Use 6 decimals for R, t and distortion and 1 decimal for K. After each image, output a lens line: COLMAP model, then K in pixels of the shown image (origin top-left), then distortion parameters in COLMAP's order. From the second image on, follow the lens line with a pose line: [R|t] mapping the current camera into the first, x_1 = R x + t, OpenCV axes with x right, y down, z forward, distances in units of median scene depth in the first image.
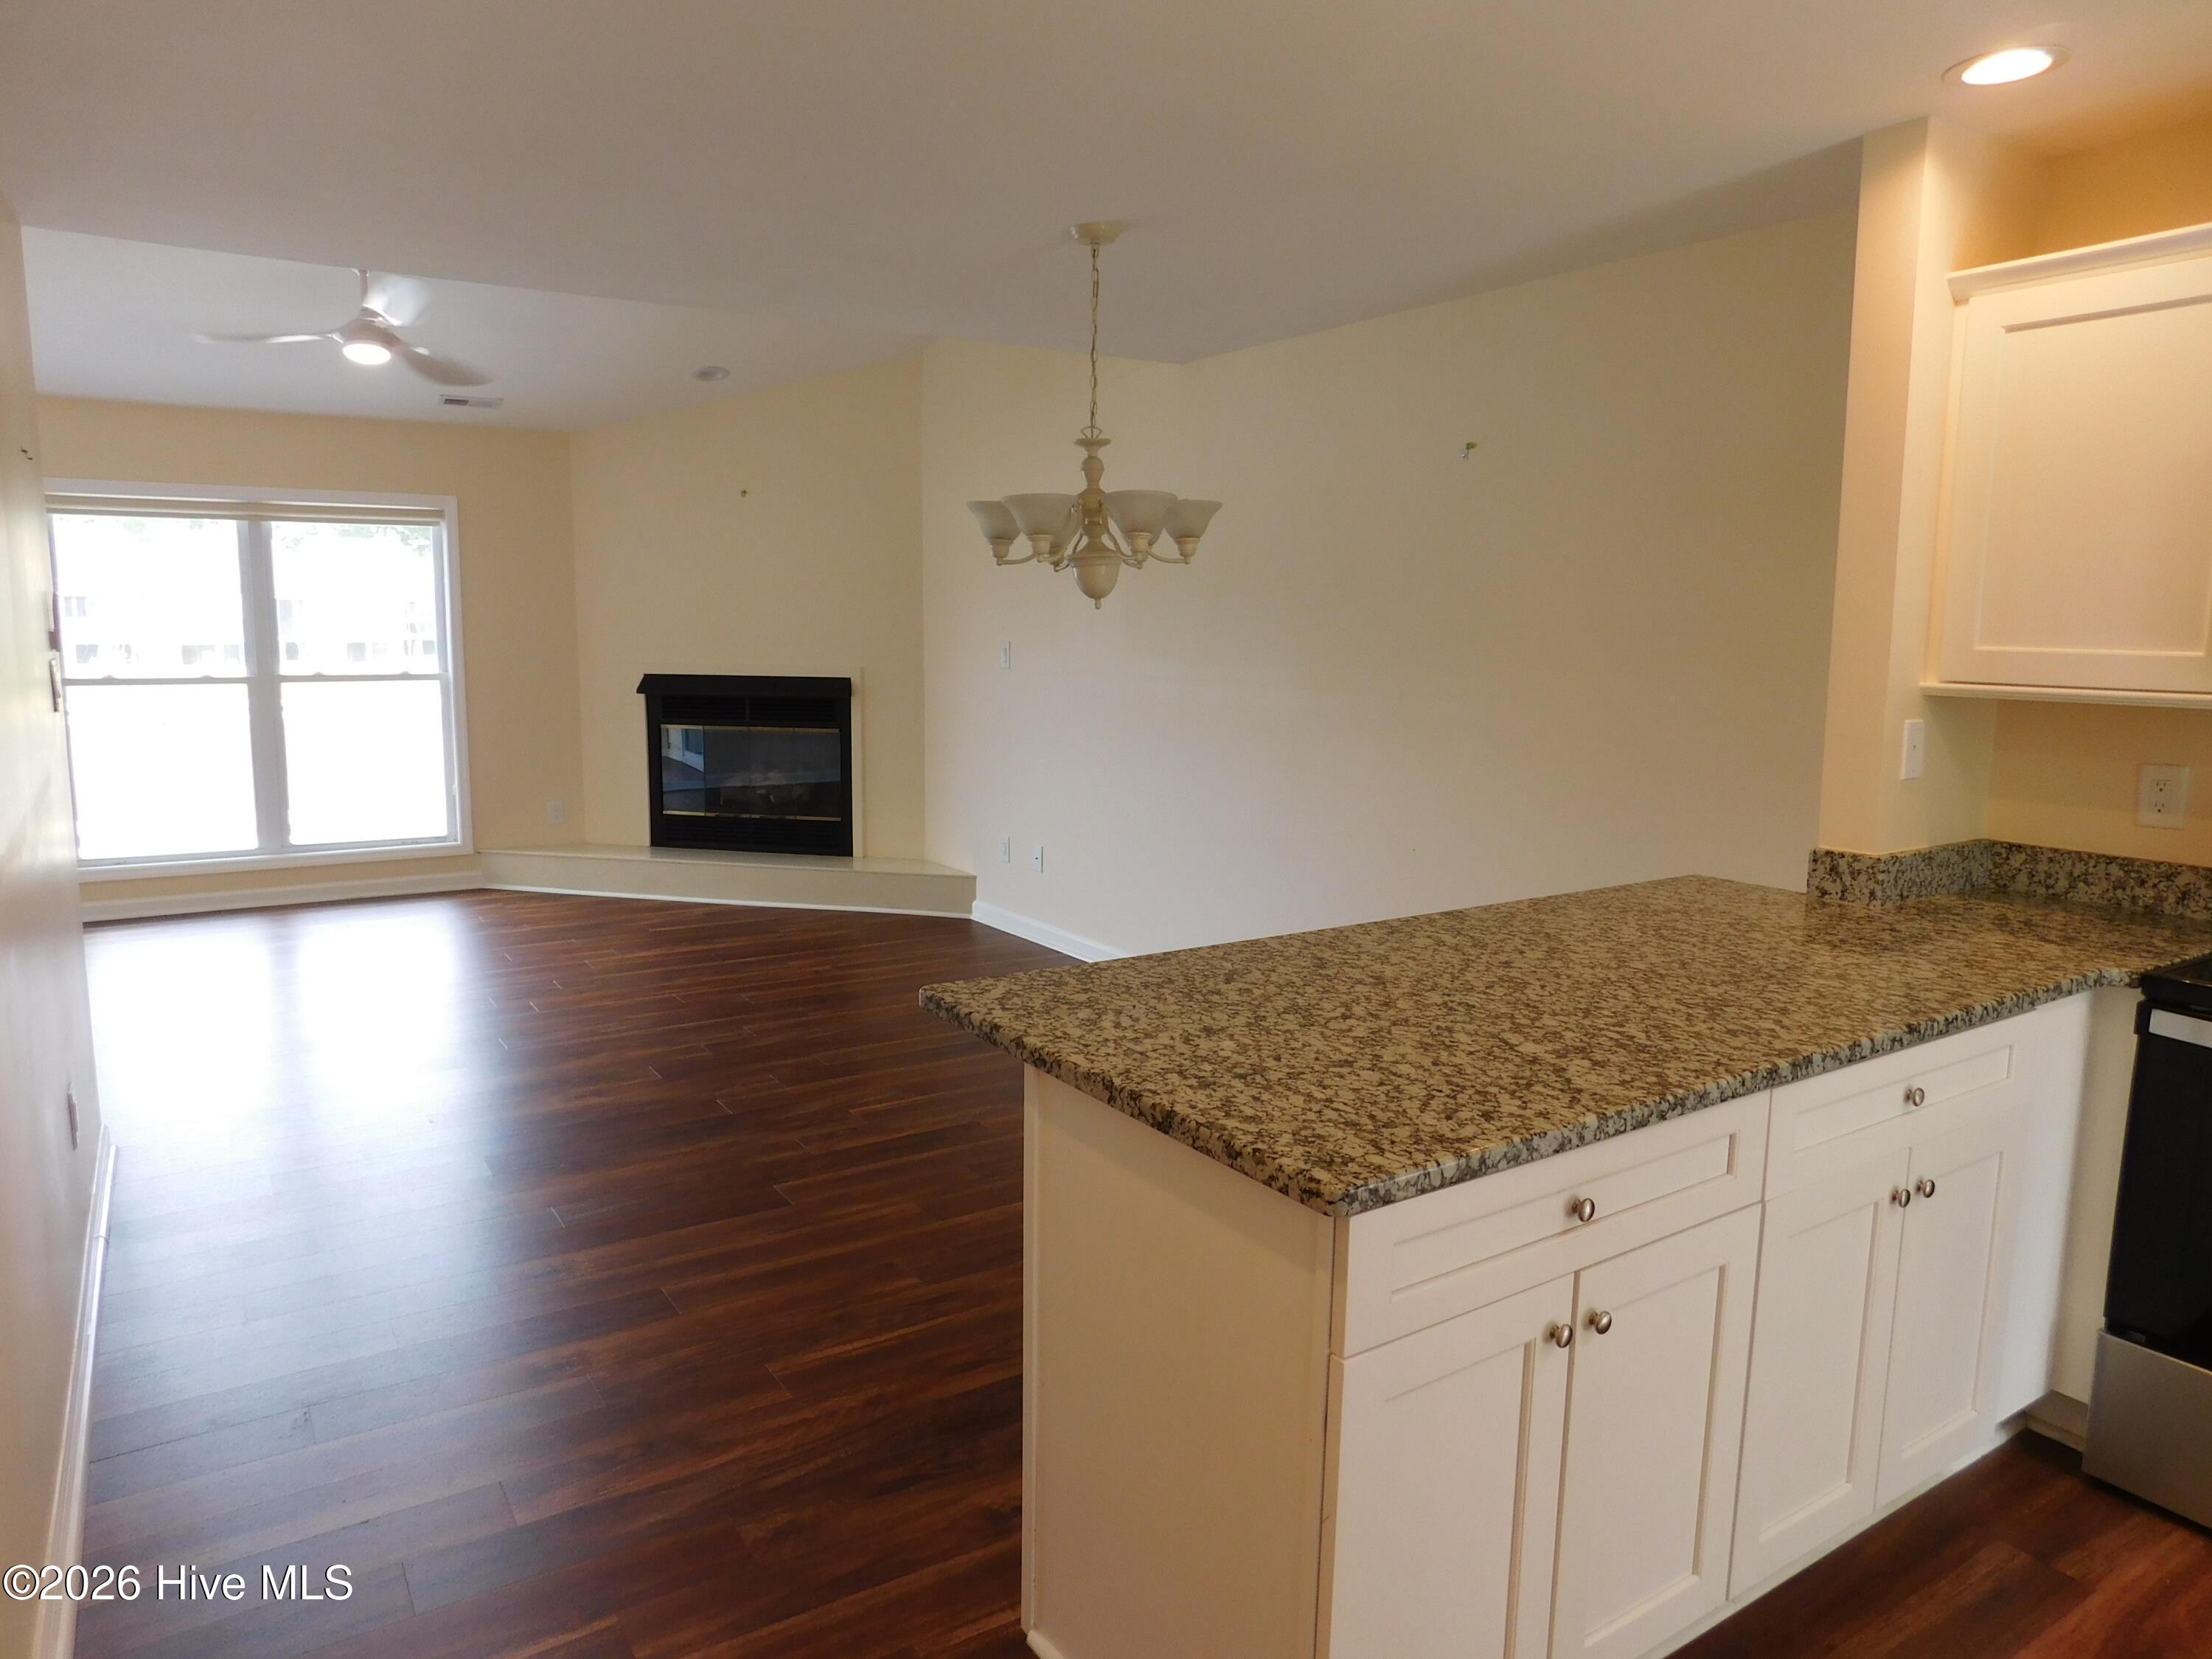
lens RADIAL K [[1454.5, 0, 1099.7], [0, 1454.5, 833.5], [0, 0, 1]] dist [-0.063968, 0.045228]
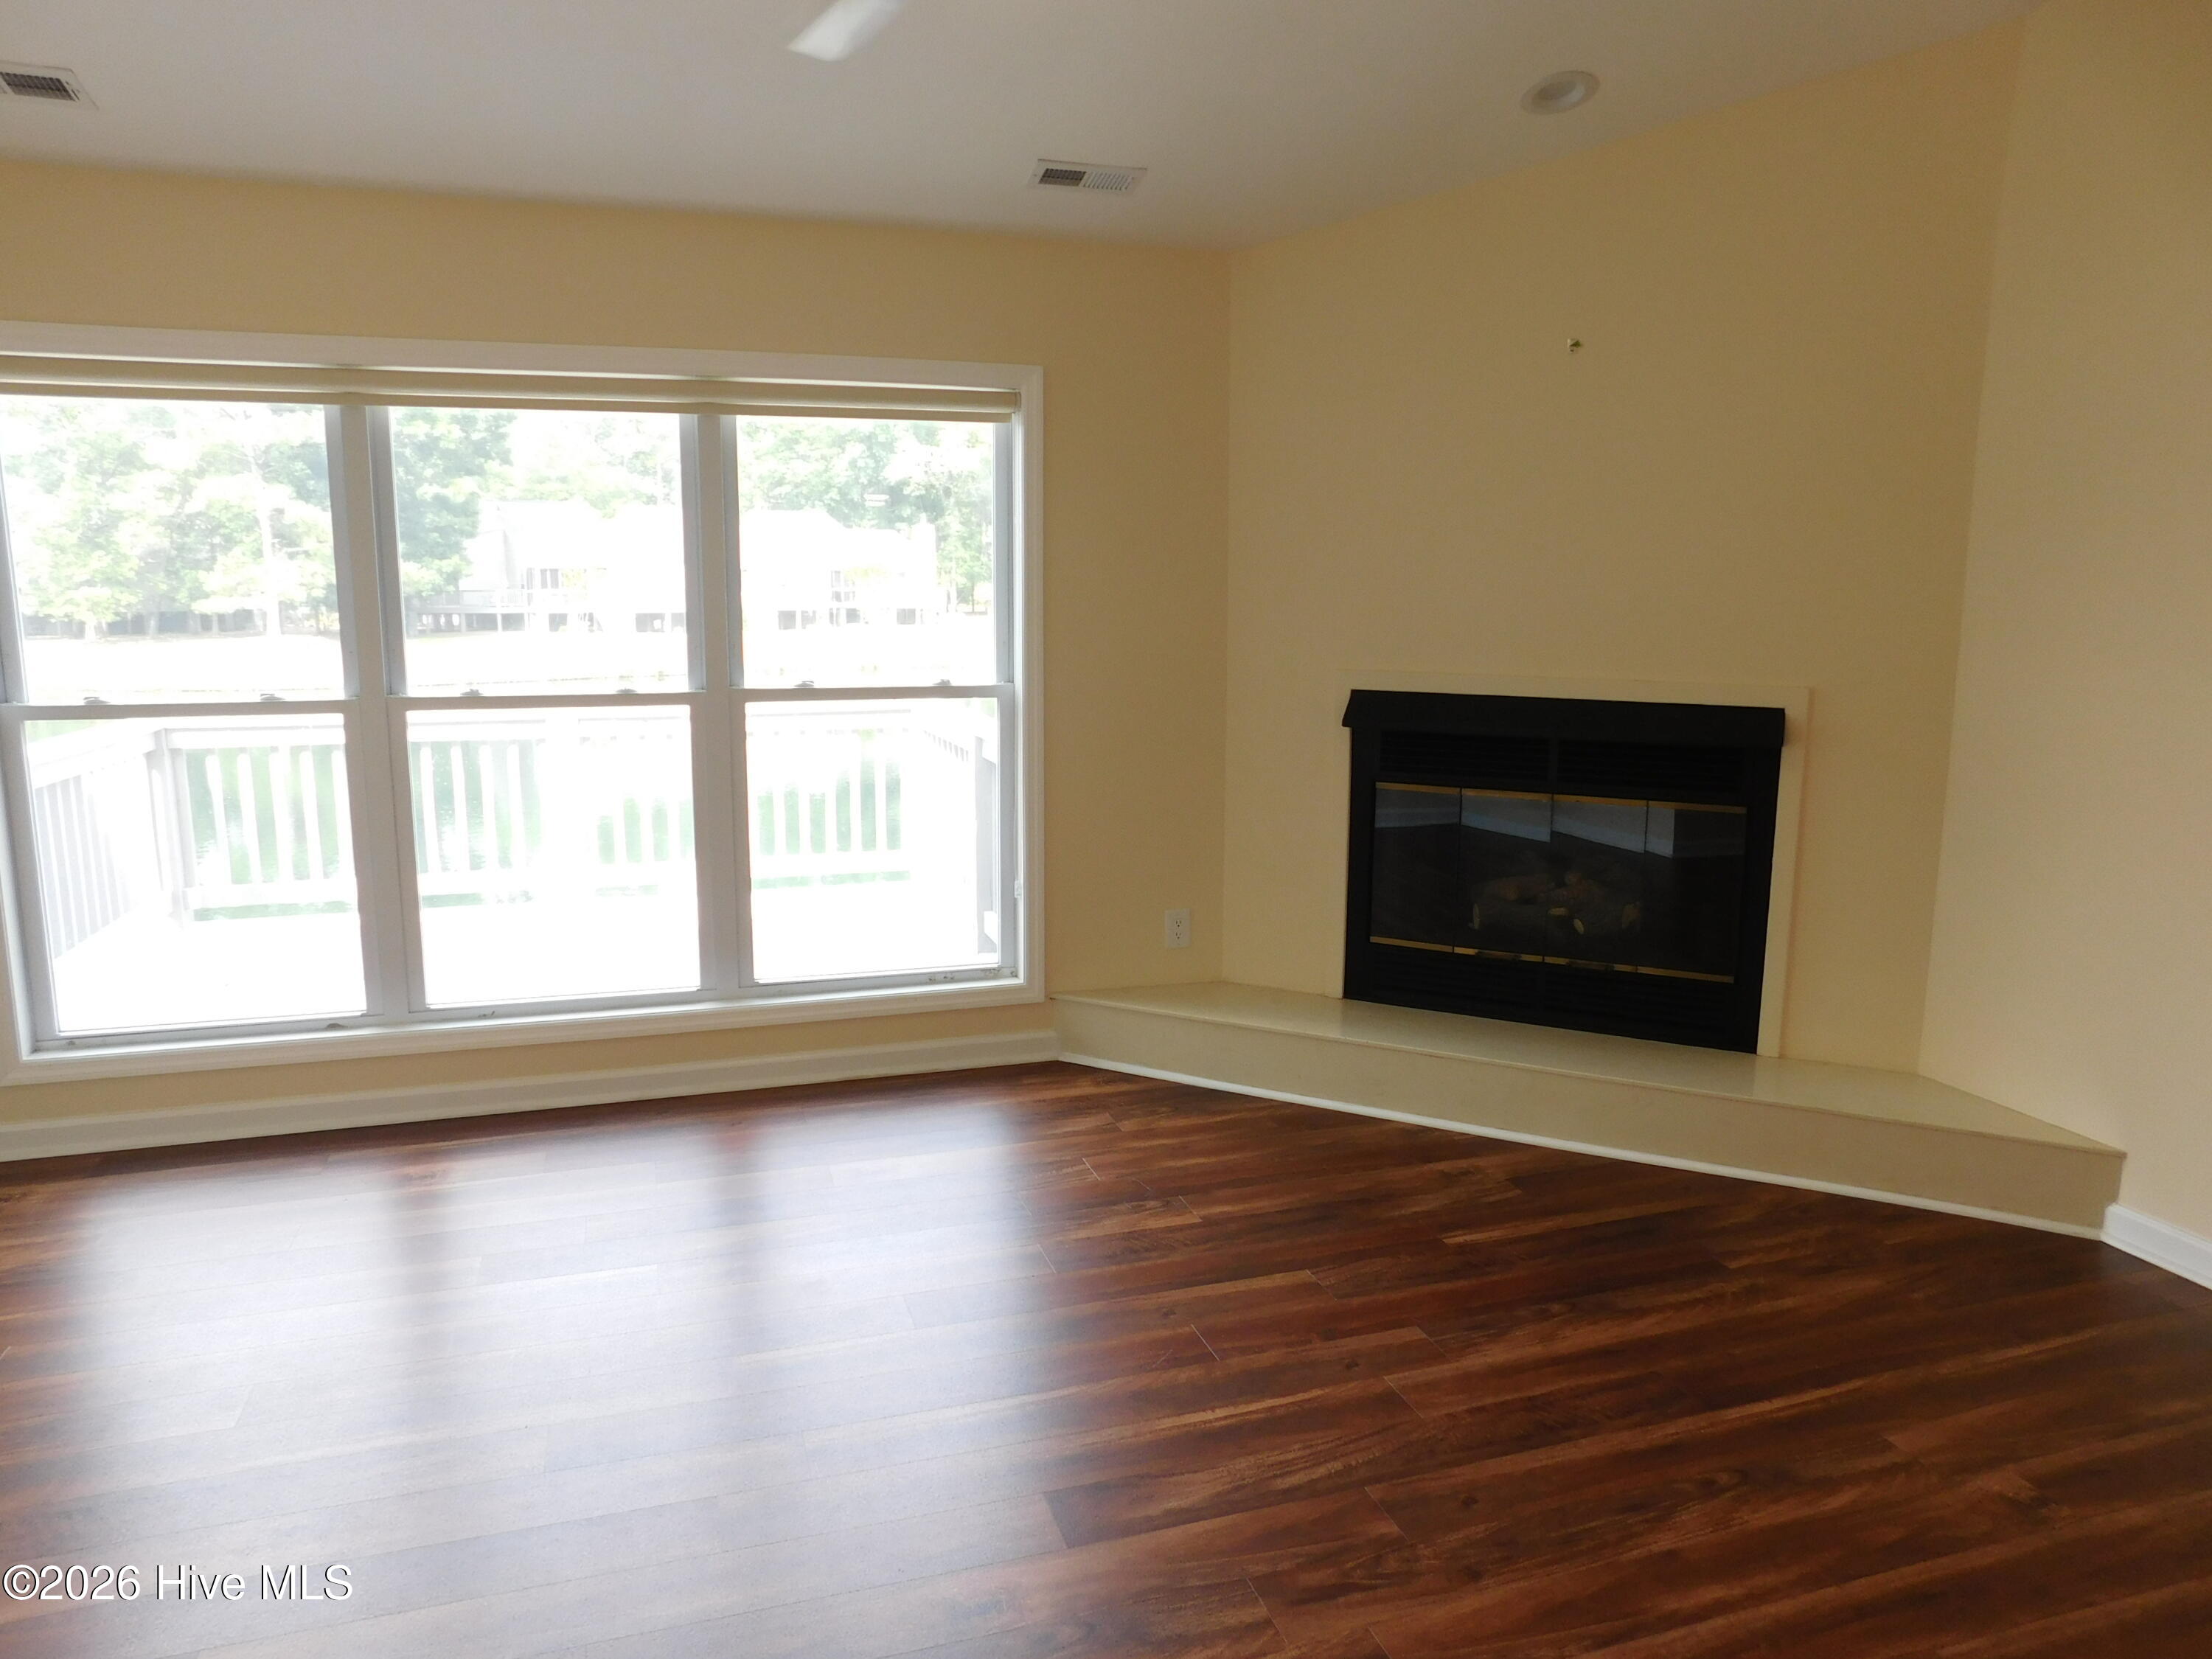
lens RADIAL K [[1454.5, 0, 1097.0], [0, 1454.5, 832.3], [0, 0, 1]] dist [-0.063968, 0.045228]
pose [[0.964570, 0.038040, -0.261070, -0.279879], [-0.032772, 0.999162, 0.024507, -0.071092], [0.261783, -0.015083, 0.965009, 0.472457]]
